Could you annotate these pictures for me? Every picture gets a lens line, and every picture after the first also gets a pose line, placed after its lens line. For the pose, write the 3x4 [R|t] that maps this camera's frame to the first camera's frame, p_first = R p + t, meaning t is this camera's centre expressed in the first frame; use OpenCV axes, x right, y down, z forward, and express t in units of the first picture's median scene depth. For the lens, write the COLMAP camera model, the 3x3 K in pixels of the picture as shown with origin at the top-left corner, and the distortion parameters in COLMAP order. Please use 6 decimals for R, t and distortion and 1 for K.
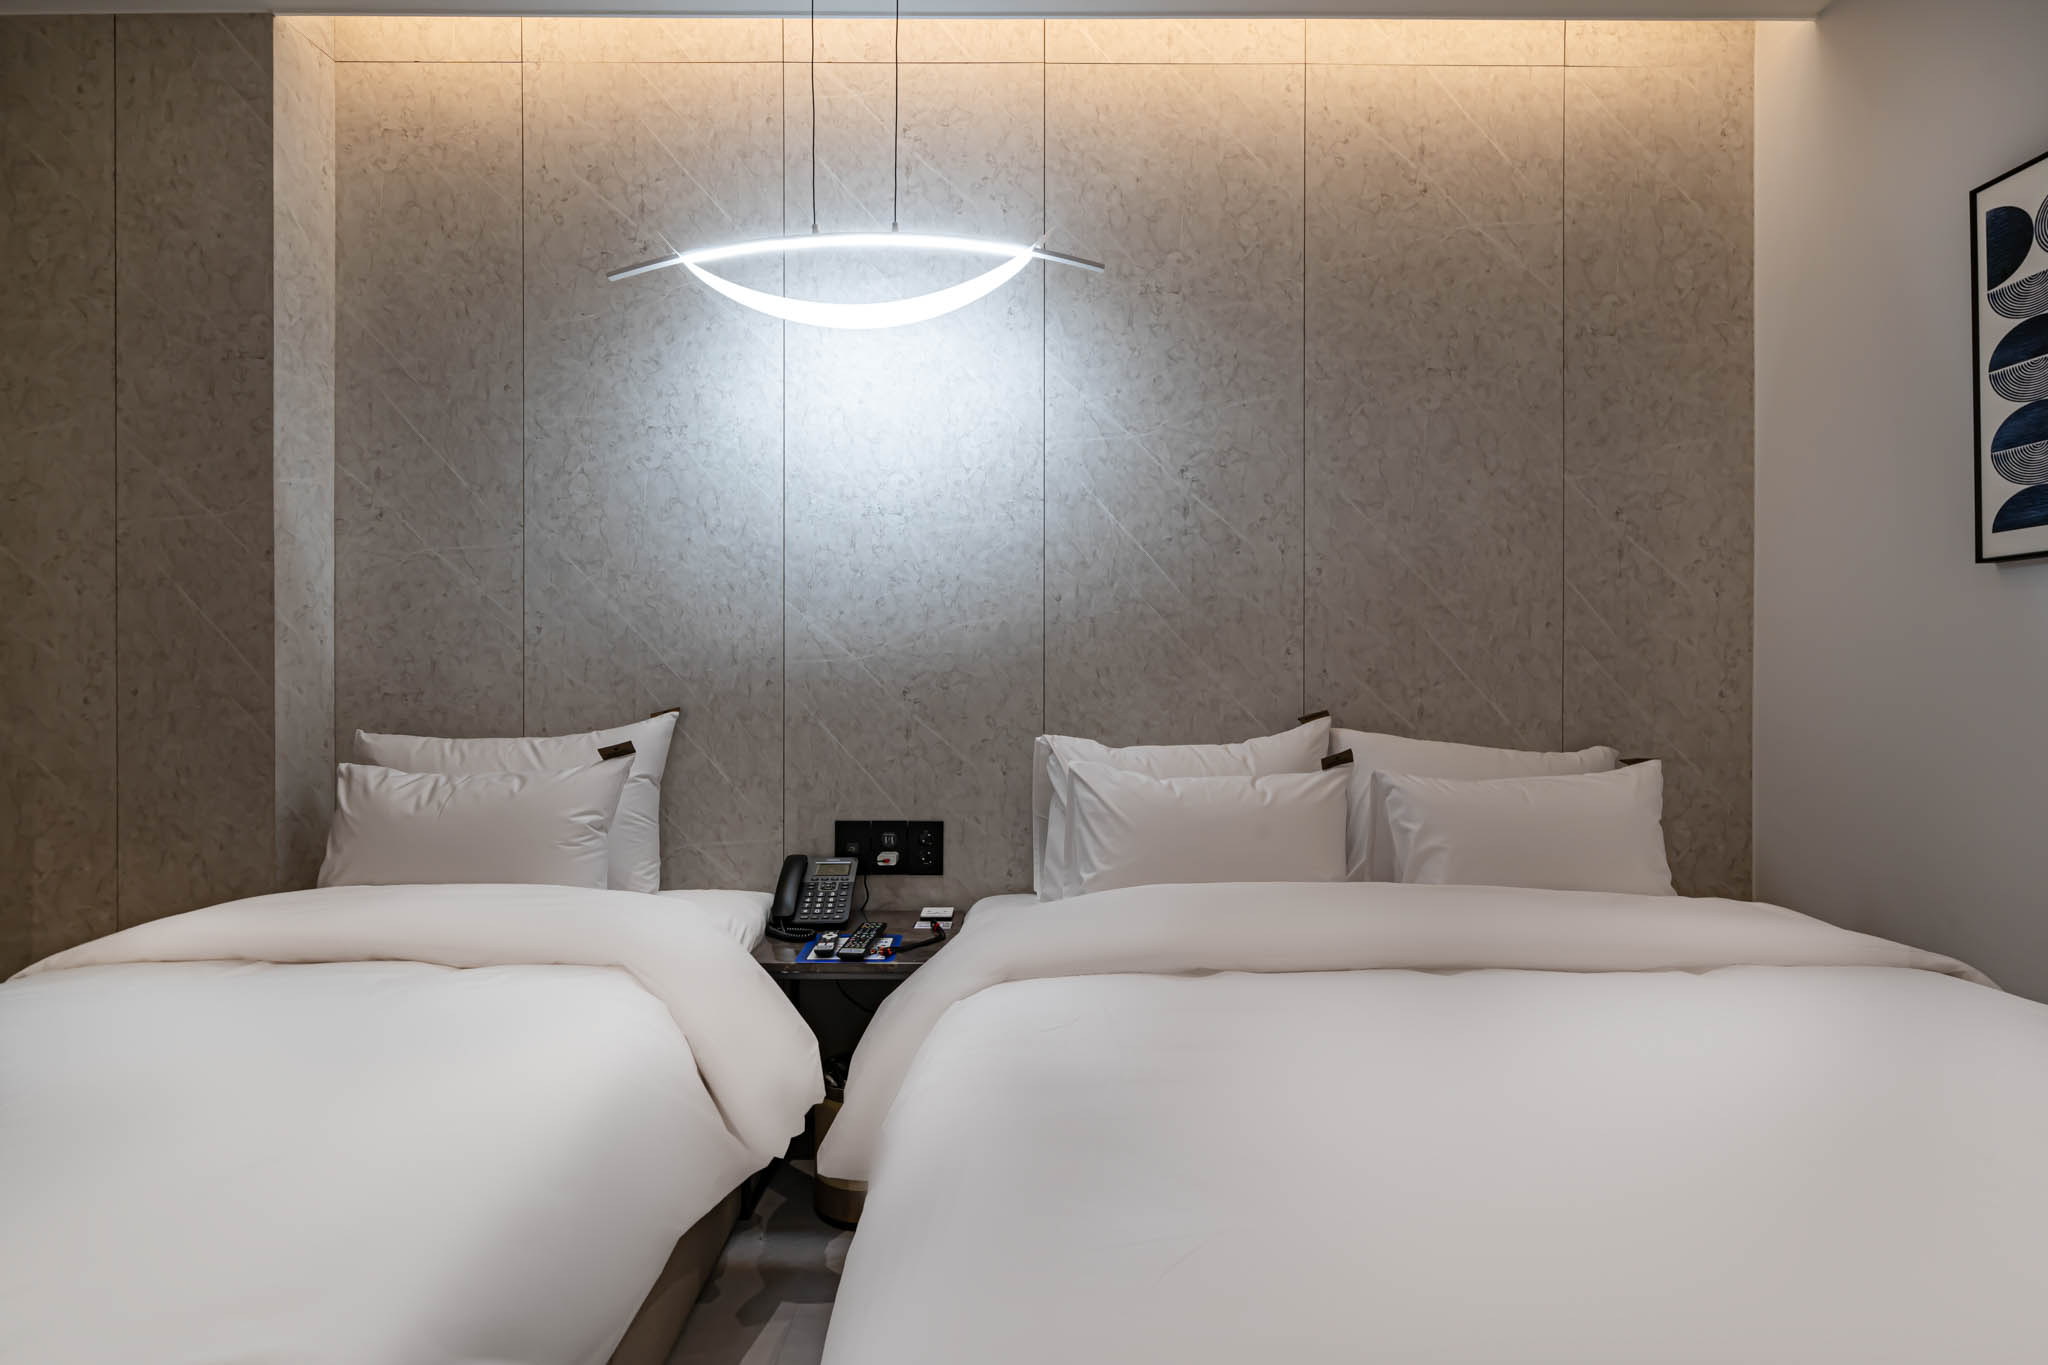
lens RADIAL K [[963.8, 0, 989.5], [0, 963.8, 680.5], [0, 0, 1]] dist [0.000121, -0.000160]
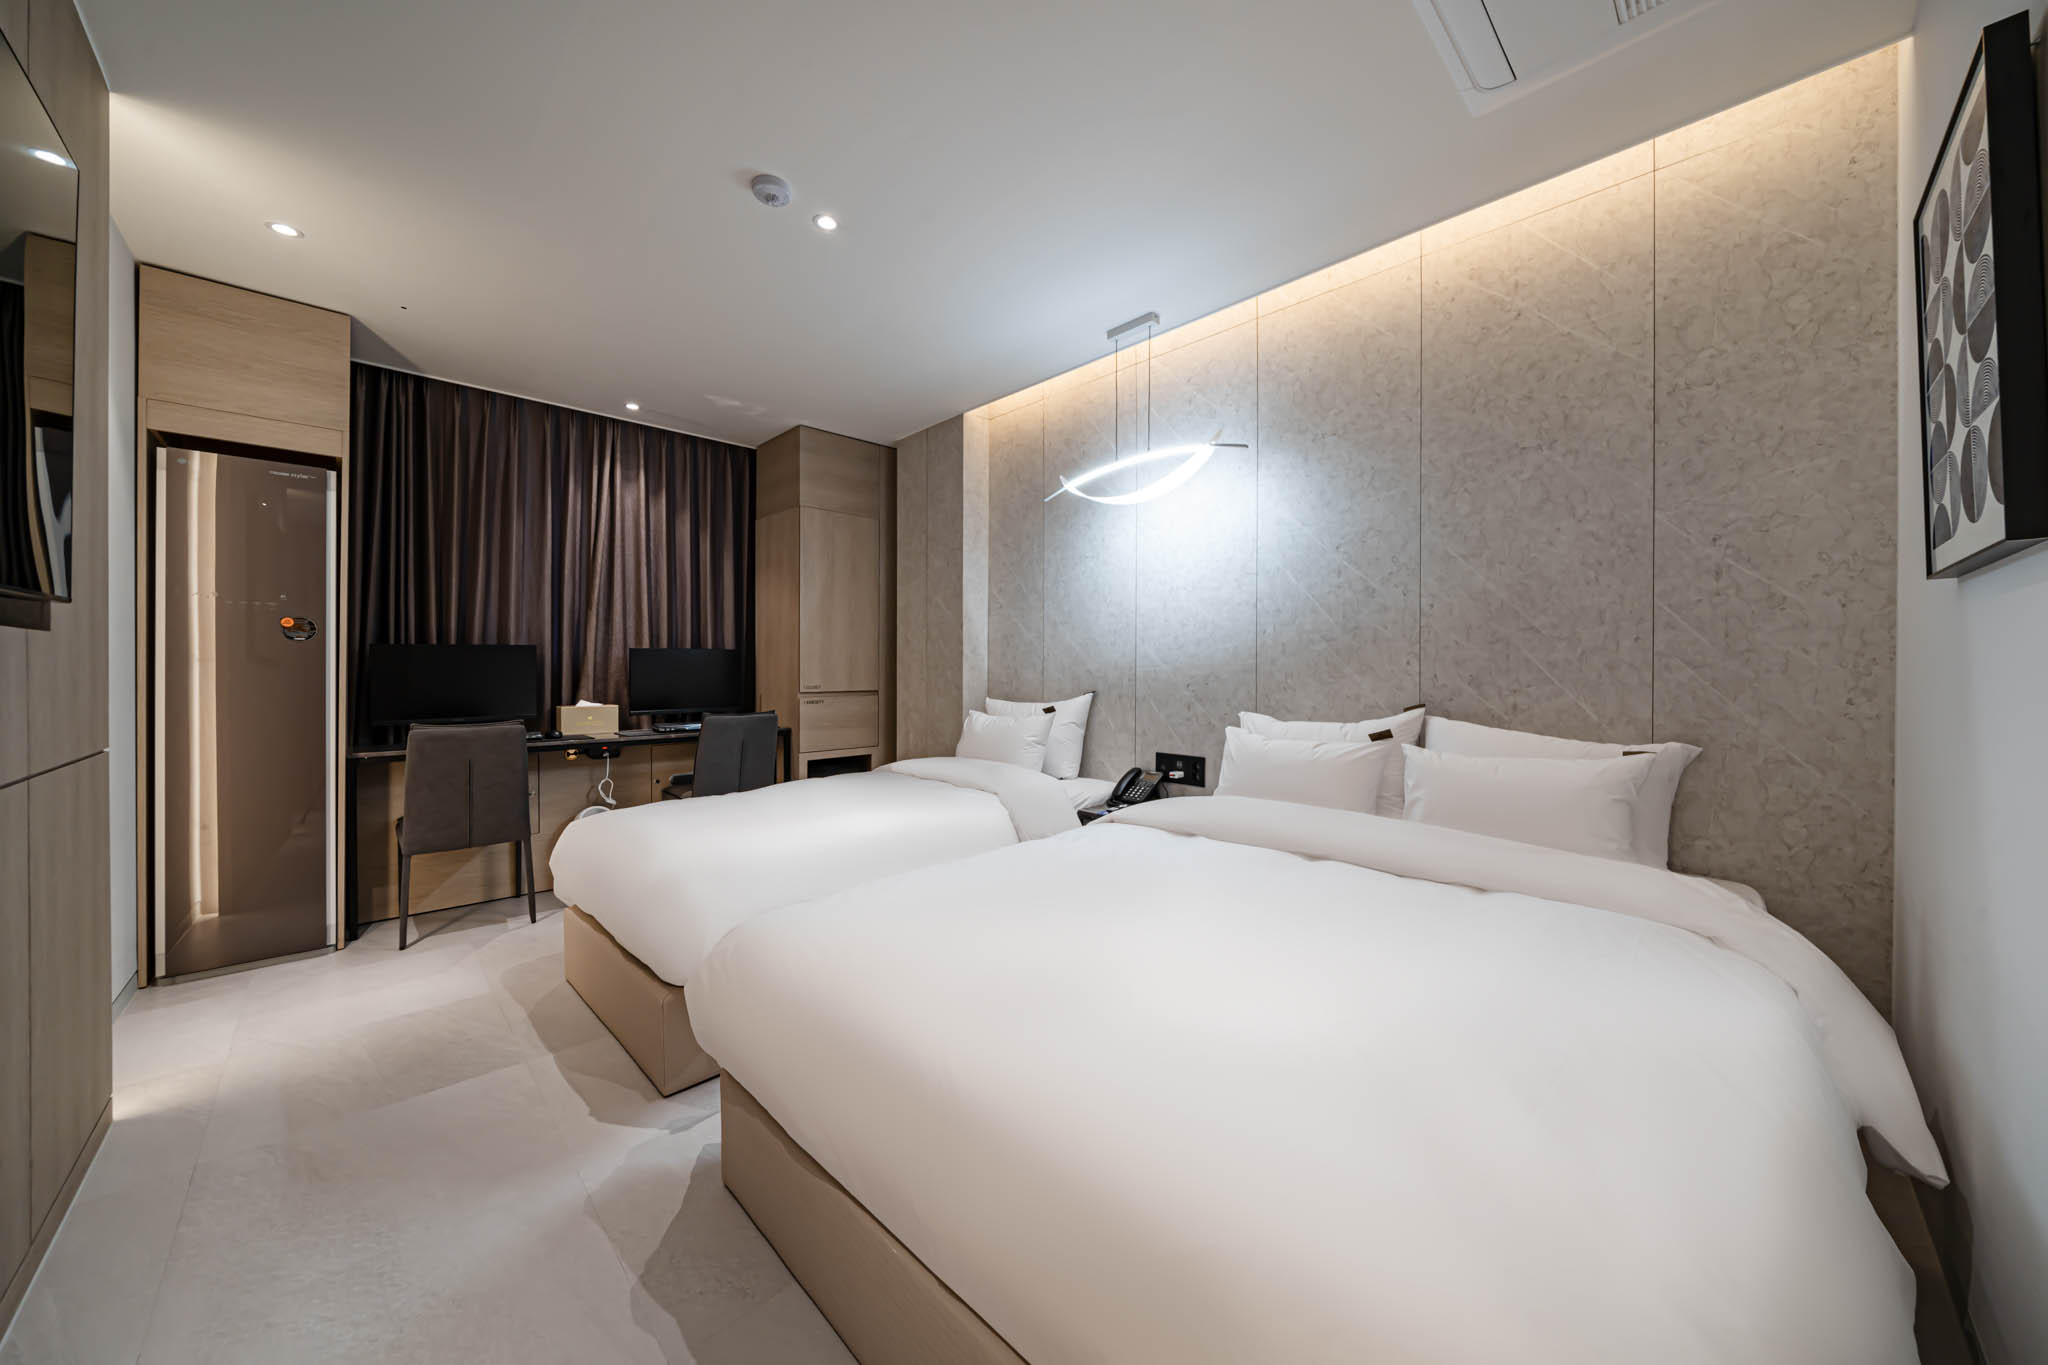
lens RADIAL K [[683.7, 0, 1066.5], [0, 683.7, 672.5], [0, 0, 1]] dist [-0.005809, 0.000033]
pose [[0.726547, 0.004544, -0.687102, 0.645935], [-0.005346, 0.999985, 0.000960, -0.013274], [0.687096, 0.002976, 0.726561, -0.108153]]
